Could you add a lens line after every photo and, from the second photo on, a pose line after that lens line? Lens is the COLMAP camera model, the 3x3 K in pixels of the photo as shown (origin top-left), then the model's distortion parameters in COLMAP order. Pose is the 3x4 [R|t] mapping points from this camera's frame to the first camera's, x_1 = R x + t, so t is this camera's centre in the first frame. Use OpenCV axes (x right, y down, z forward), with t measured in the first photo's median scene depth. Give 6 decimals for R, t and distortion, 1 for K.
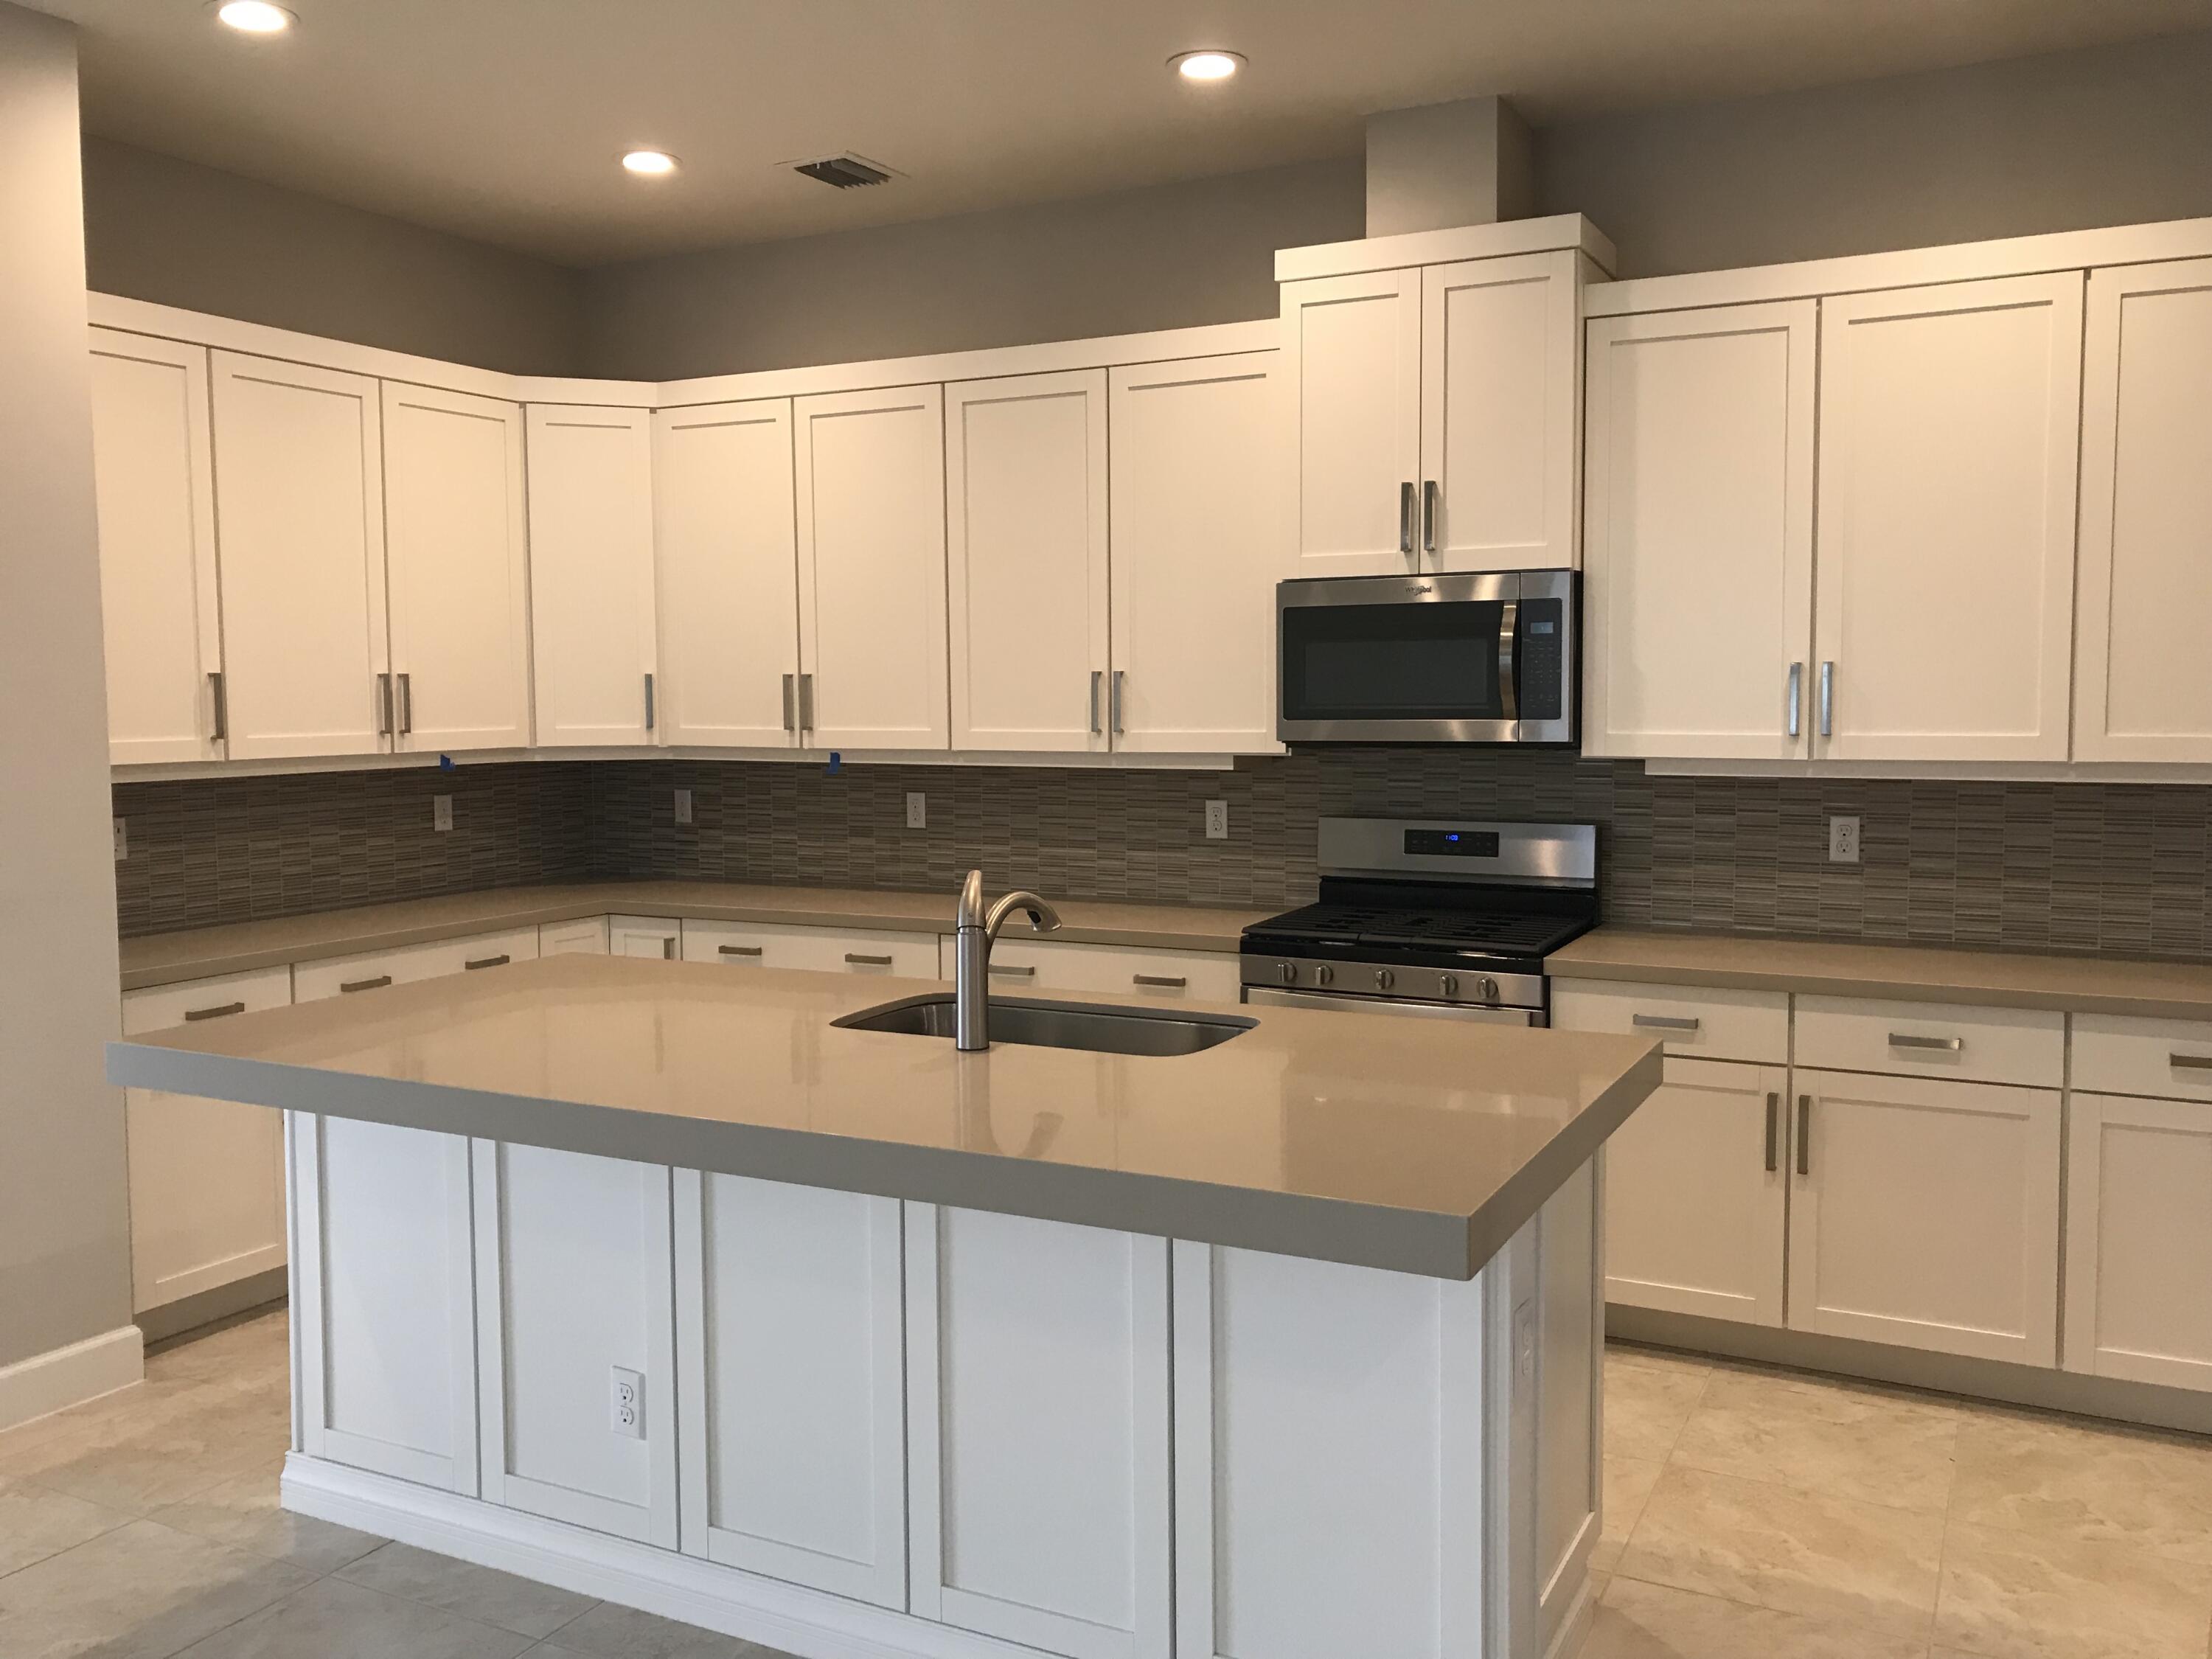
lens RADIAL K [[1812.9, 0, 1111.6], [0, 1812.9, 819.5], [0, 0, 1]] dist [0.033473, -0.031585]
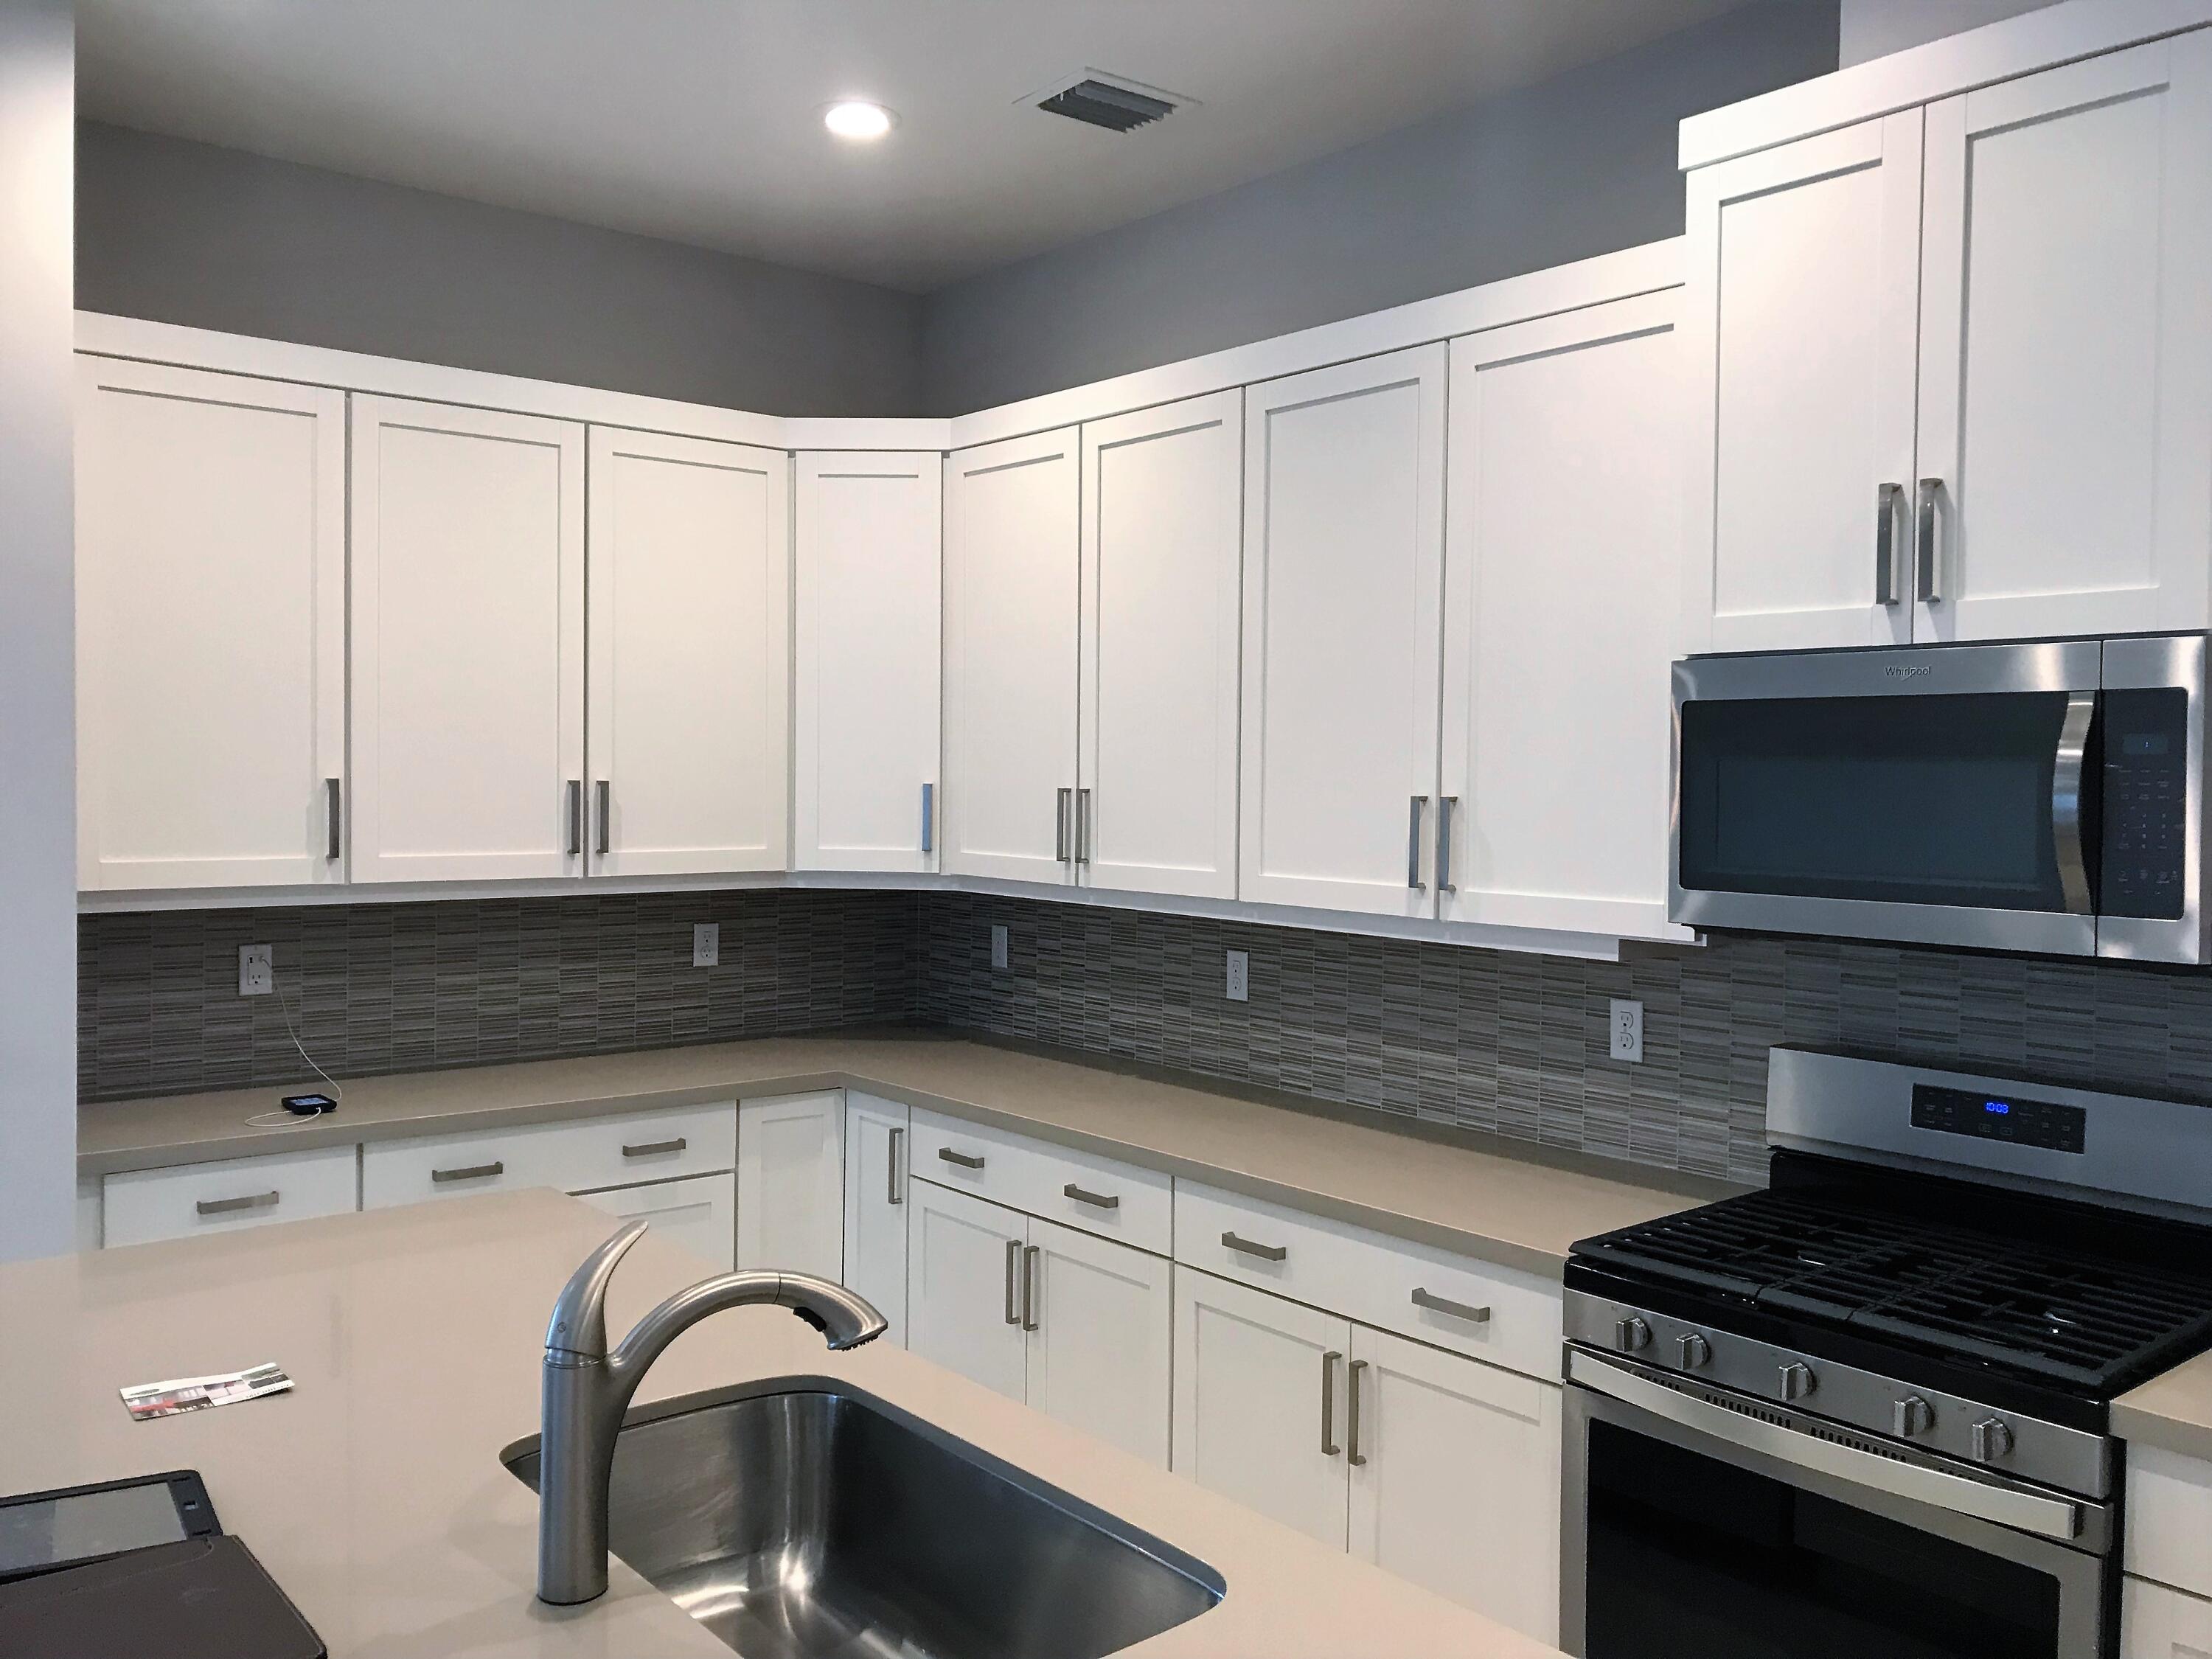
lens RADIAL K [[1812.2, 0, 1127.4], [0, 1812.2, 805.5], [0, 0, 1]] dist [0.028747, -0.015580]
pose [[0.920027, 0.025001, -0.391057, 0.160208], [-0.046330, 0.997903, -0.045202, -0.046321], [0.389107, 0.059705, 0.919256, 0.371004]]
